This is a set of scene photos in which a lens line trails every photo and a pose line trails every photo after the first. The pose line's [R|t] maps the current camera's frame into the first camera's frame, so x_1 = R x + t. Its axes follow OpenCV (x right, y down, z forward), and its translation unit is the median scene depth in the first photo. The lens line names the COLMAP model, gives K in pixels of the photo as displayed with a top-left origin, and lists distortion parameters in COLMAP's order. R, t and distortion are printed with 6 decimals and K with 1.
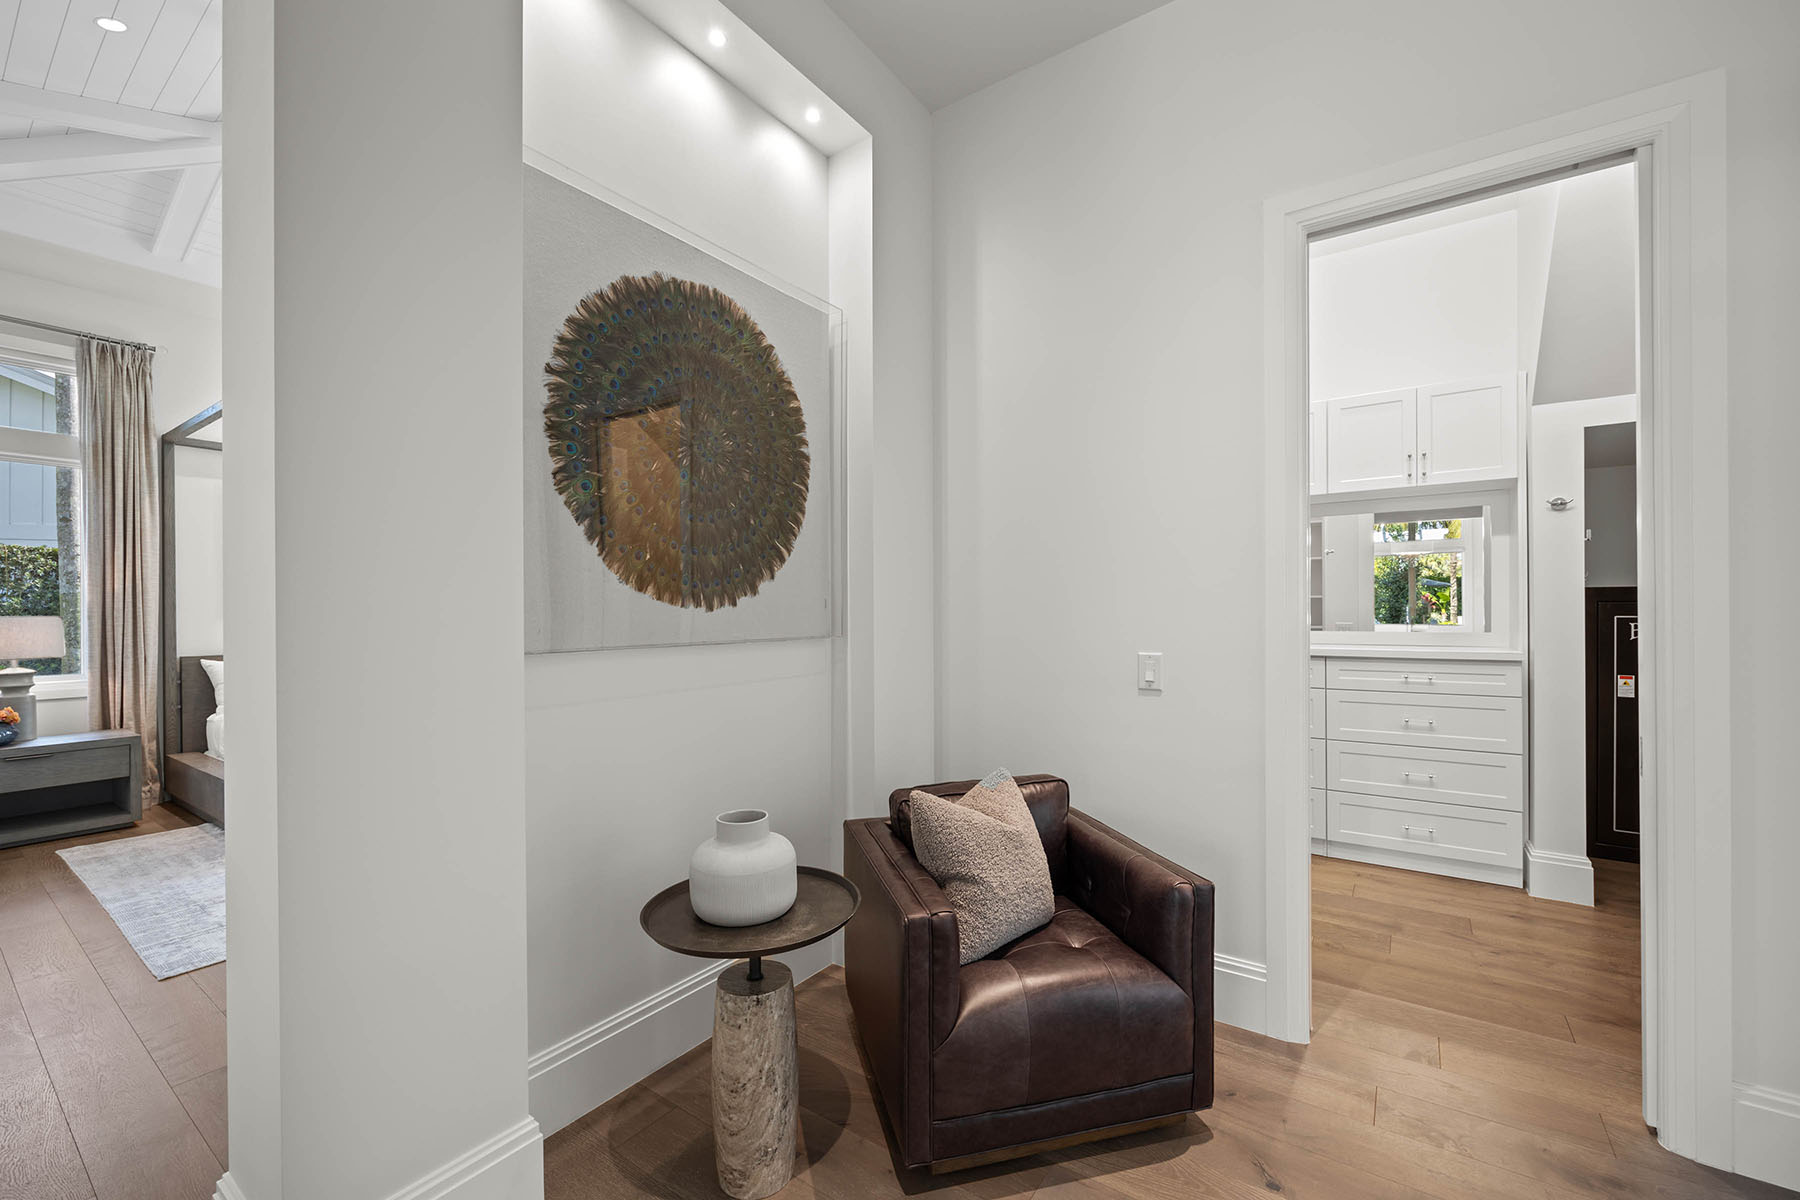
lens RADIAL K [[725.8, 0, 891.9], [0, 725.8, 609.8], [0, 0, 1]] dist [-0.004321, -0.000321]
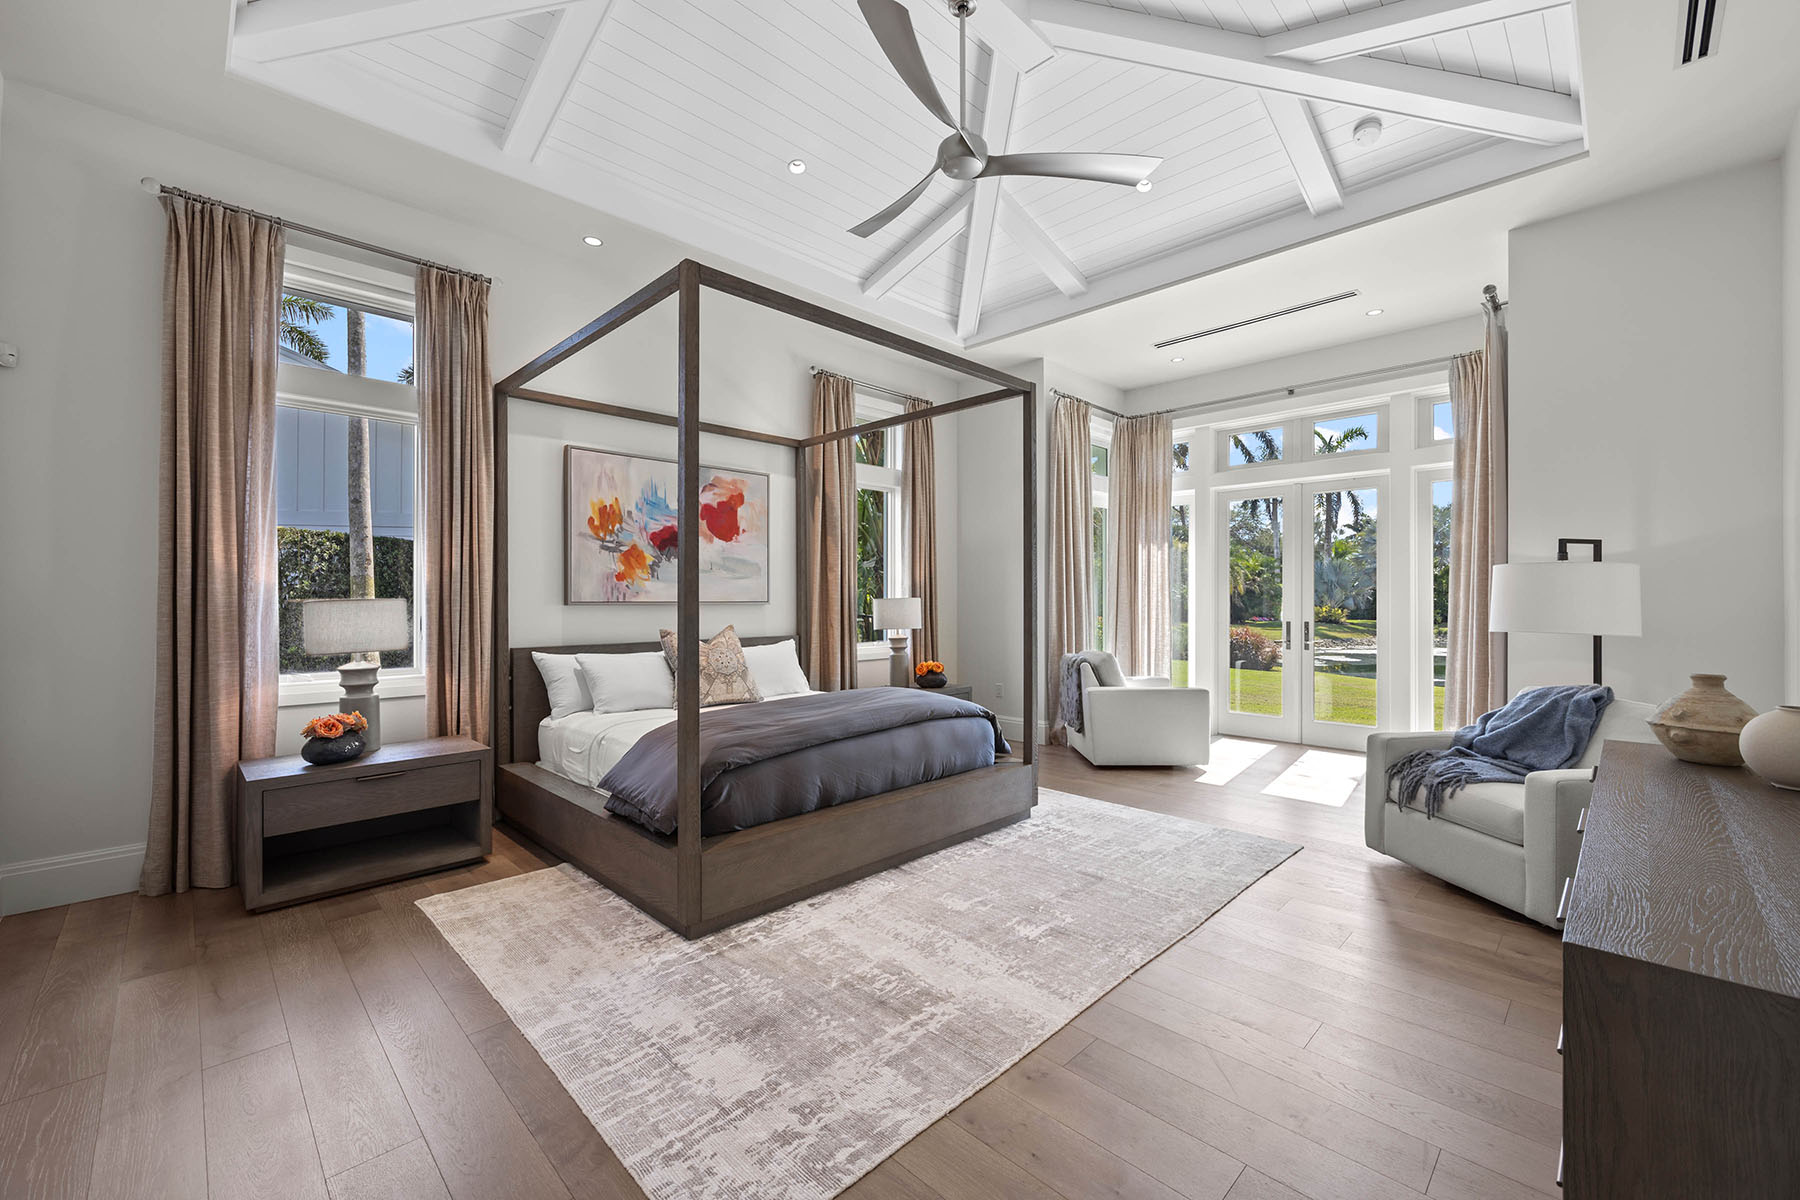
lens RADIAL K [[725.8, 0, 909.6], [0, 725.8, 598.6], [0, 0, 1]] dist [-0.004321, -0.000321]
pose [[0.986423, 0.007952, -0.164034, -0.420262], [-0.007977, 0.999968, 0.000506, 0.003433], [0.164033, 0.000809, 0.986455, 0.263019]]
